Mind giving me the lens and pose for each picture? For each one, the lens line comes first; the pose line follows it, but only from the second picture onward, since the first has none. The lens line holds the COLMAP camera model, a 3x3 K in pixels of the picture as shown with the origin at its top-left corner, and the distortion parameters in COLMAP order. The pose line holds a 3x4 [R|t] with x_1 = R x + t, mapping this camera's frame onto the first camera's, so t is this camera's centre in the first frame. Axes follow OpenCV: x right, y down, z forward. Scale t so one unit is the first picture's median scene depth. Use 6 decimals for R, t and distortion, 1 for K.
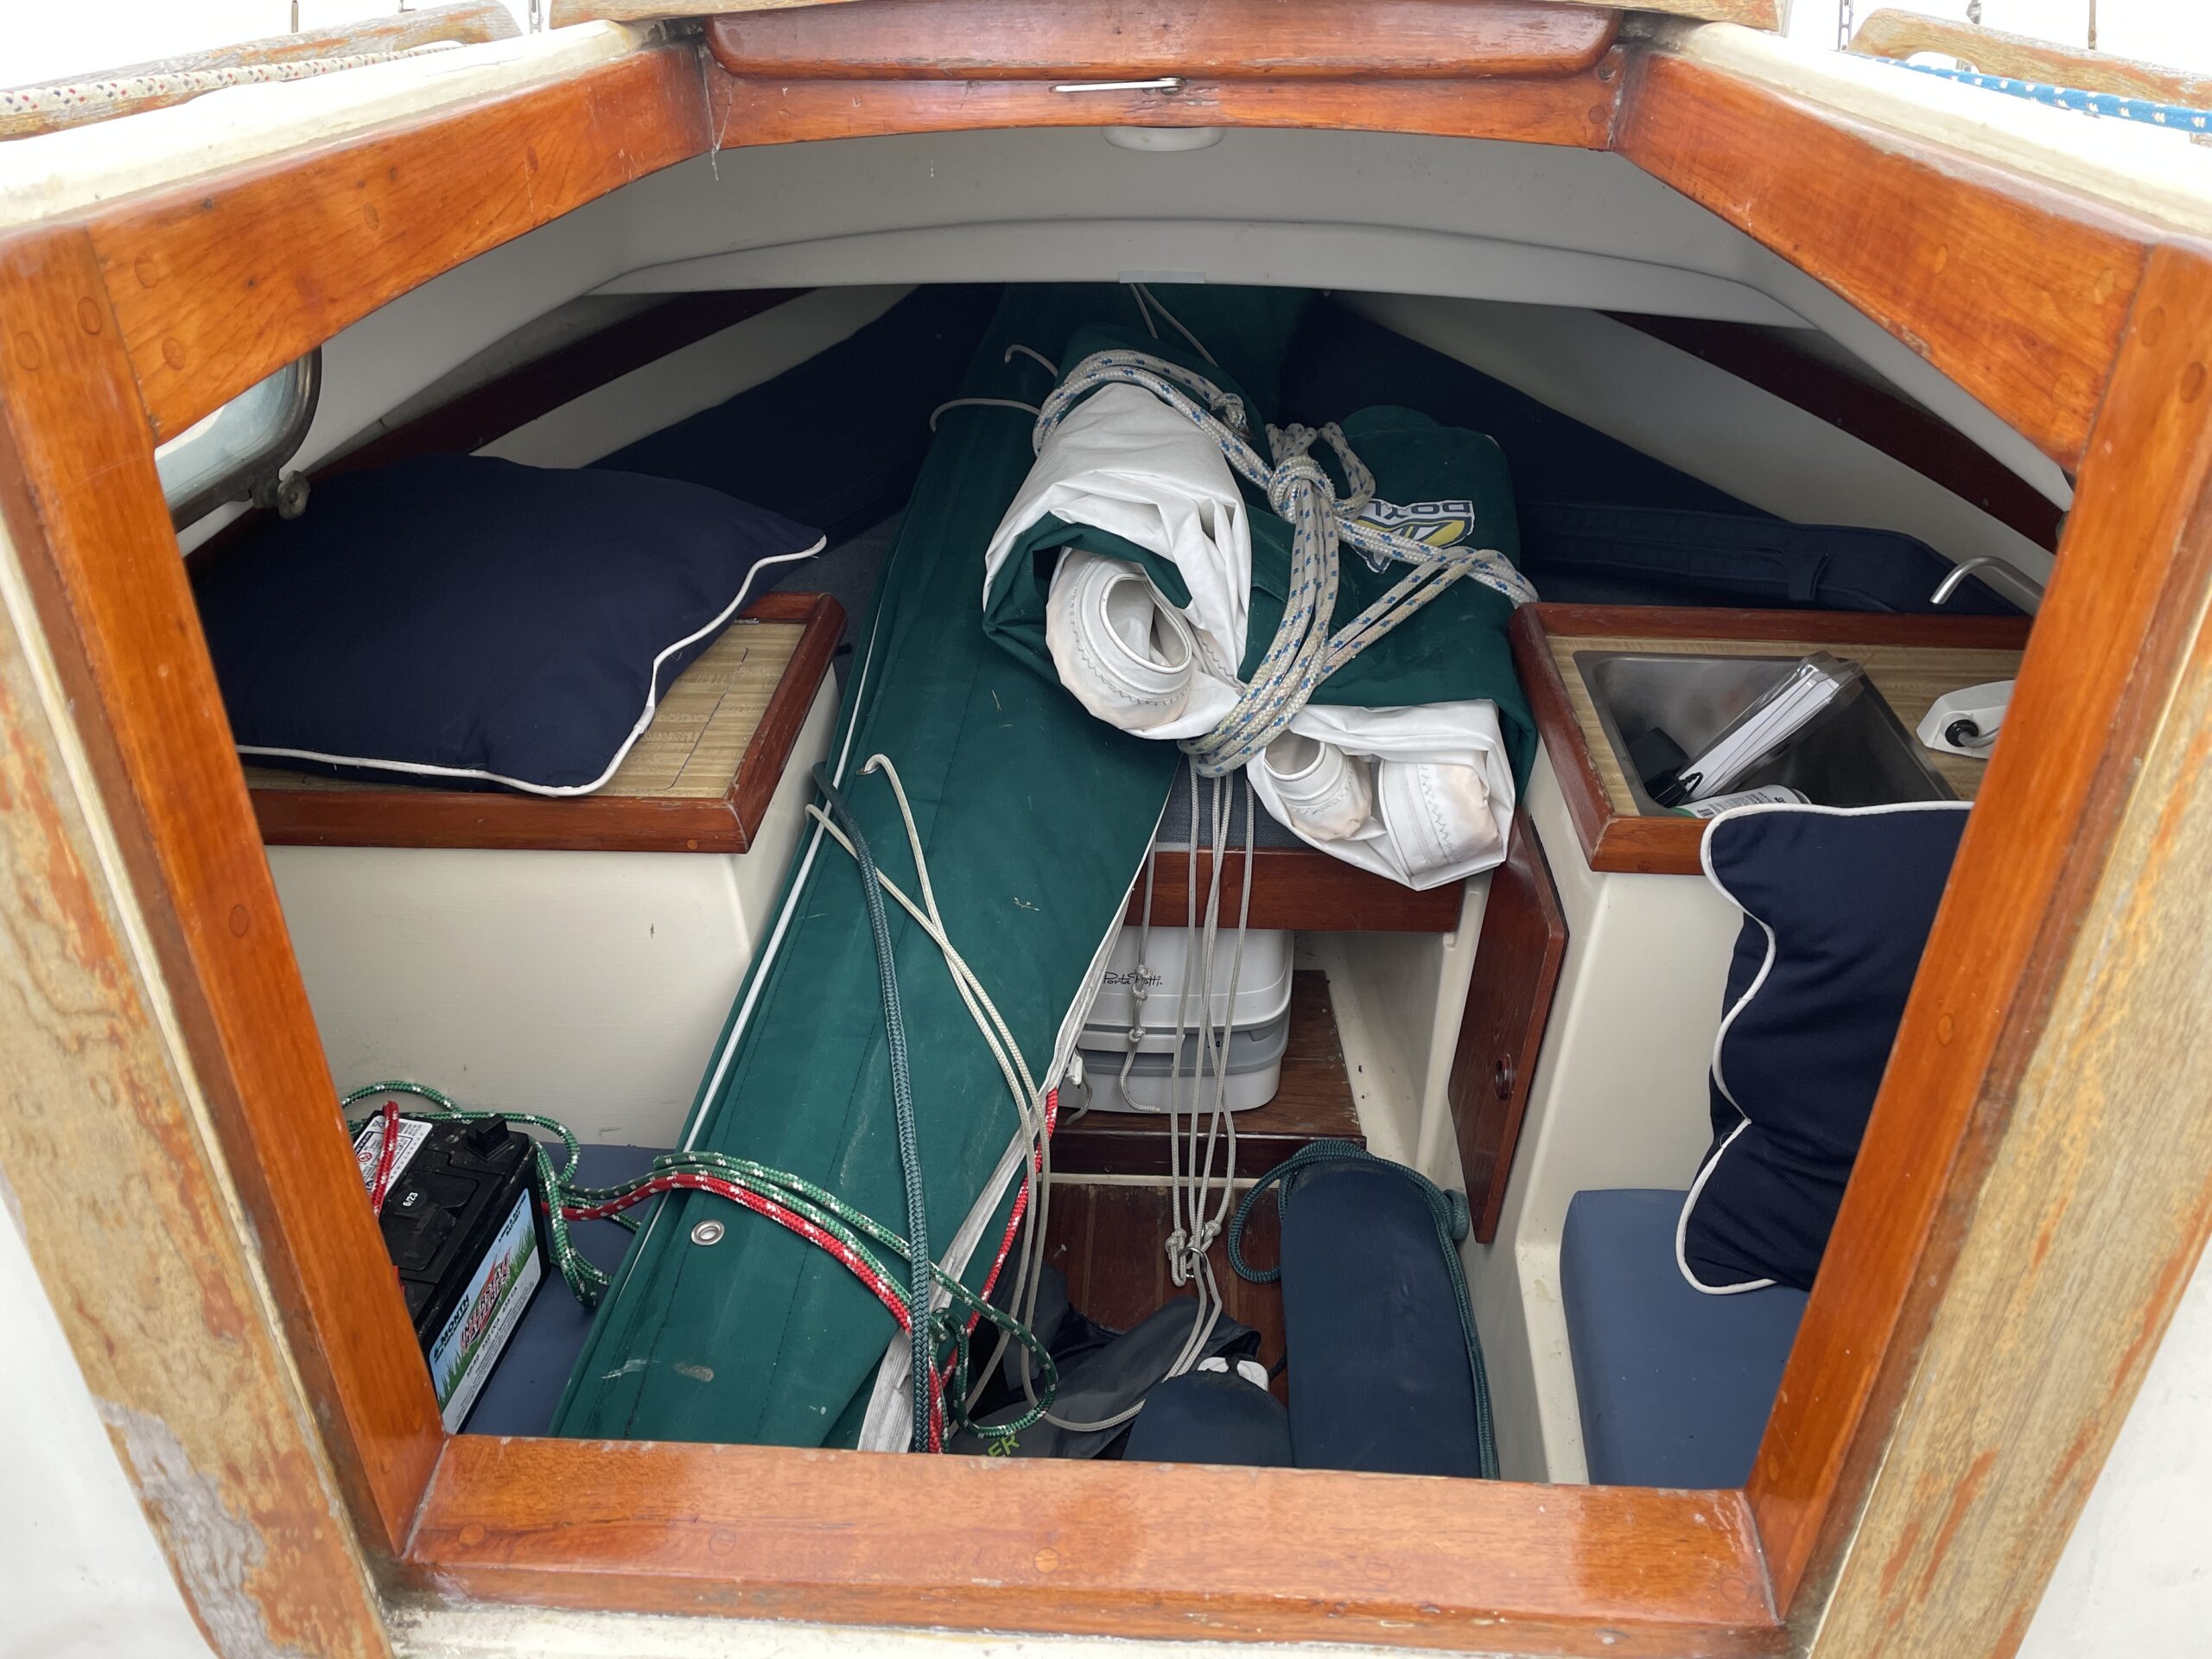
lens RADIAL K [[1669.5, 0, 1106.4], [0, 1669.5, 826.6], [0, 0, 1]] dist [0.008343, -0.026597]
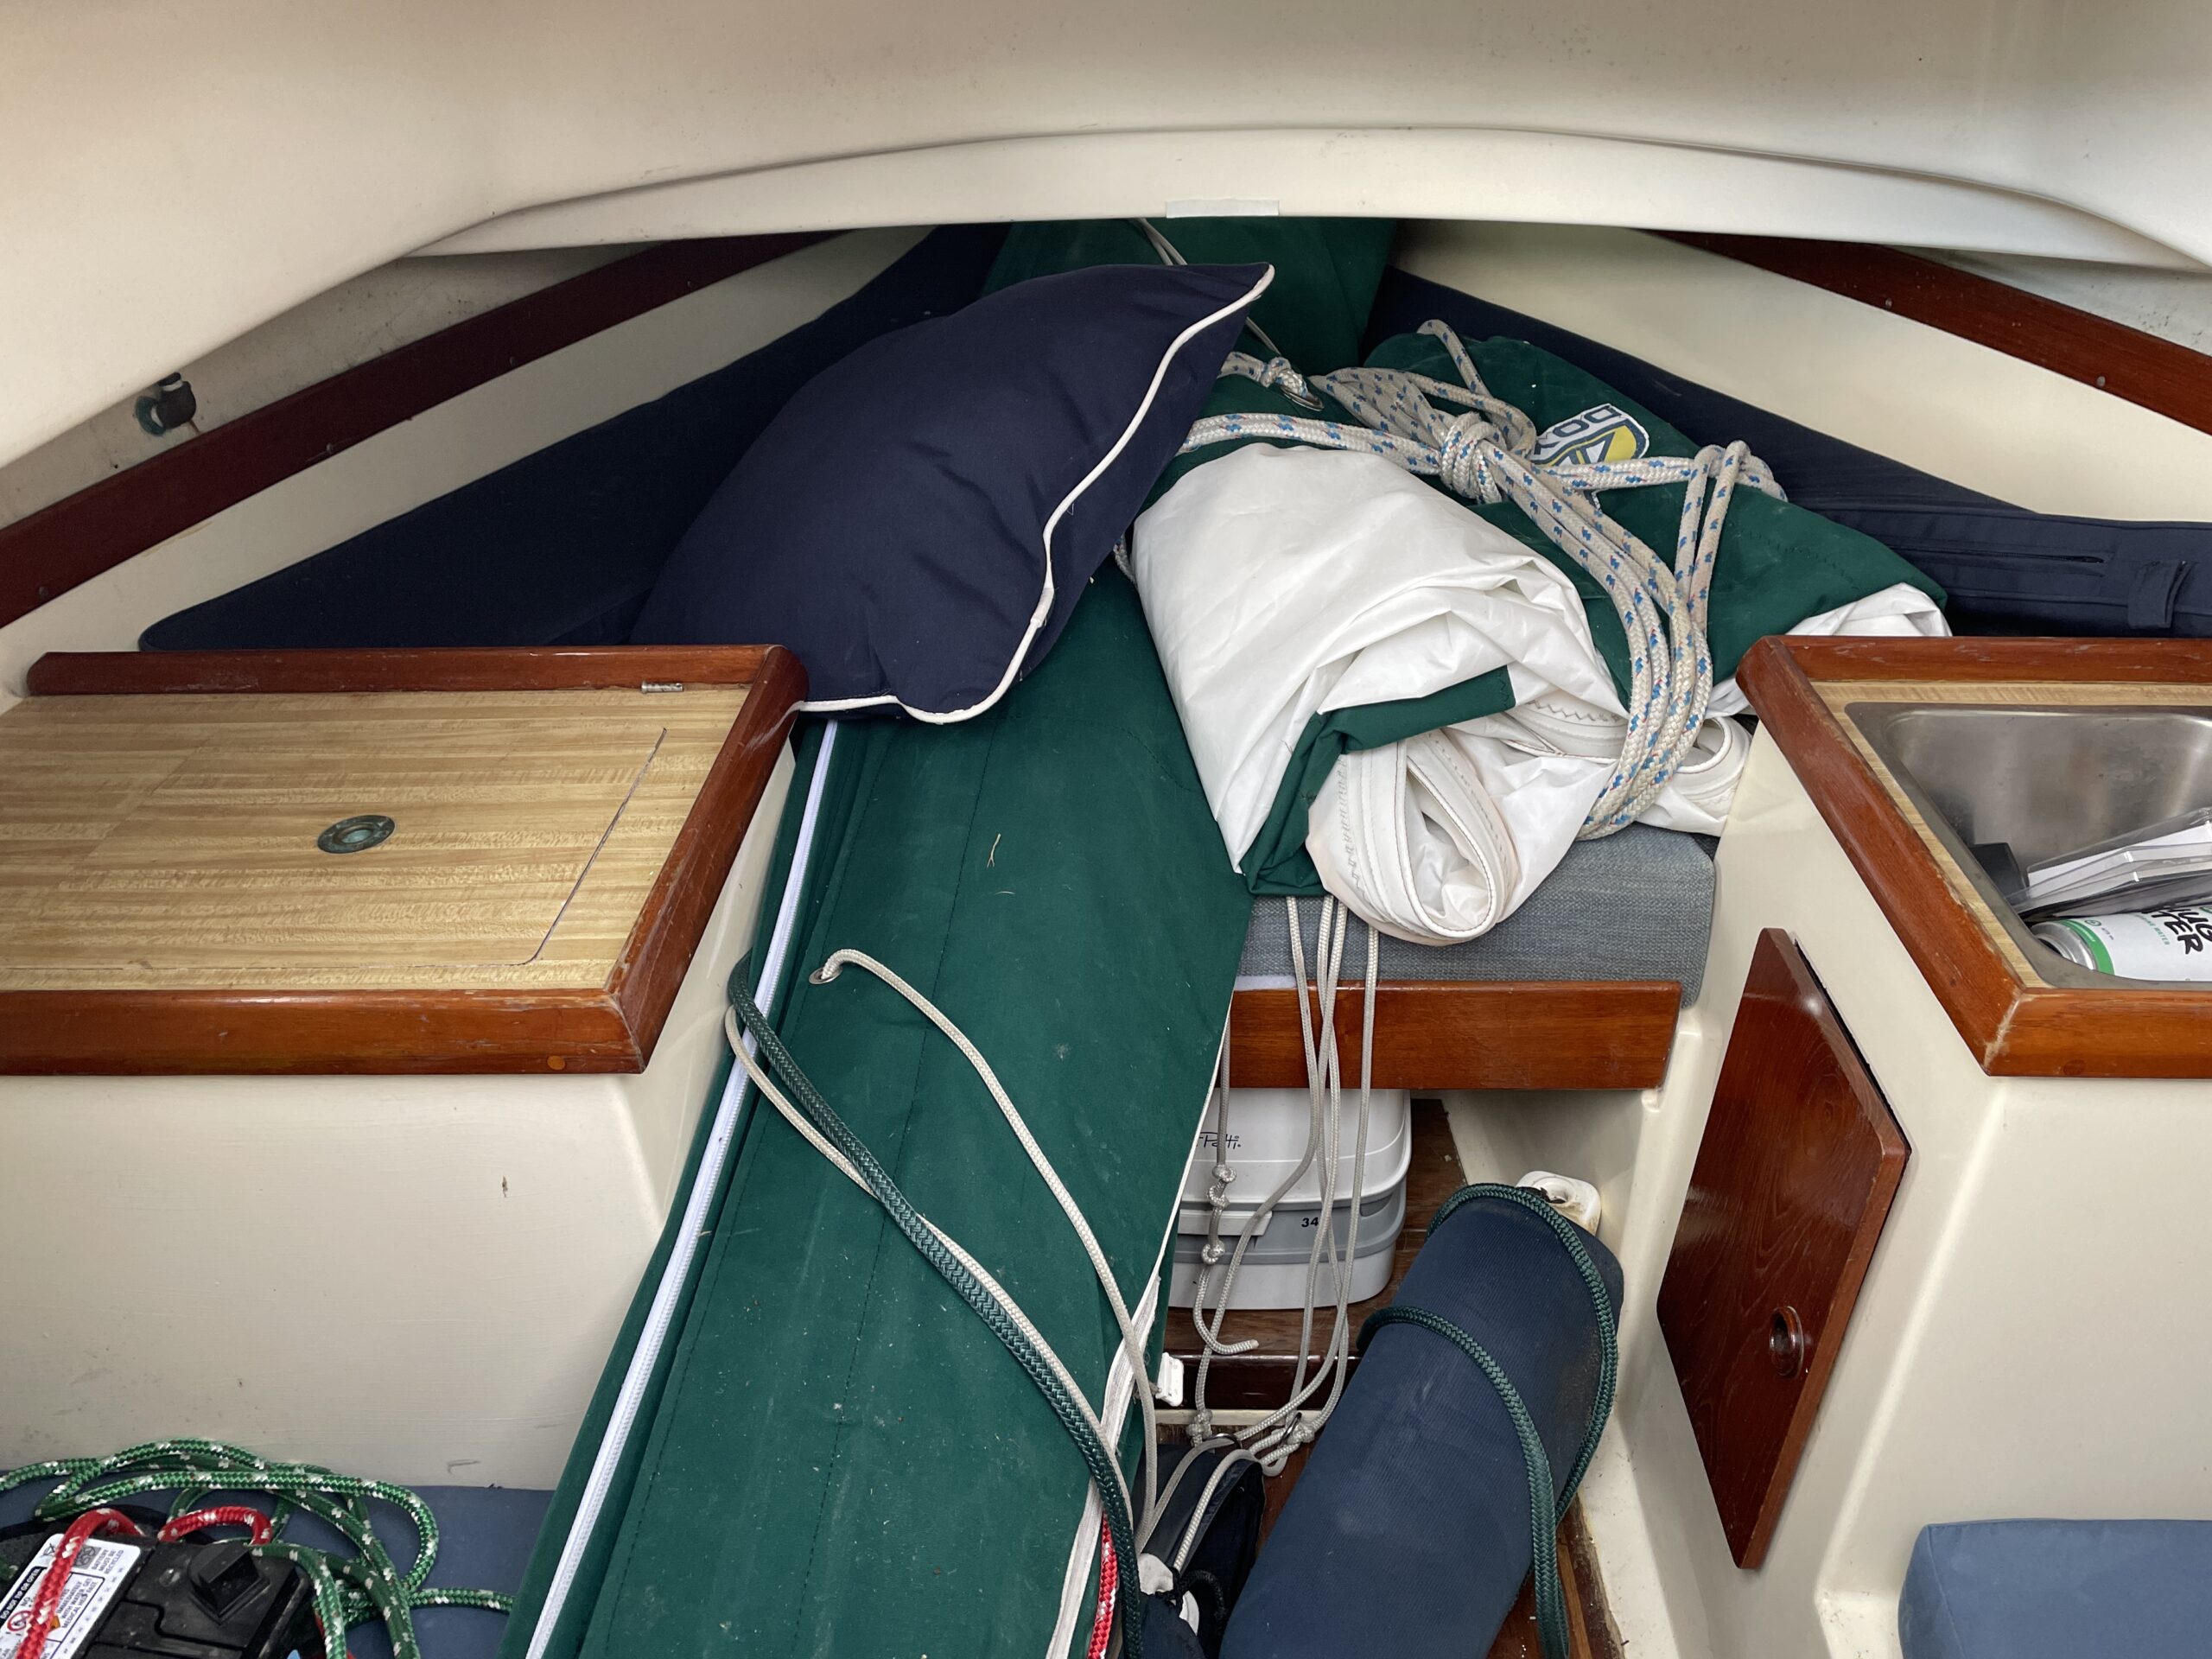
lens RADIAL K [[1669.5, 0, 1103.6], [0, 1669.5, 829.7], [0, 0, 1]] dist [0.008343, -0.026597]
pose [[0.999734, -0.023016, 0.001664, -0.035624], [0.023024, 0.999723, -0.004916, -0.060195], [-0.001550, 0.004953, 0.999987, 0.320840]]
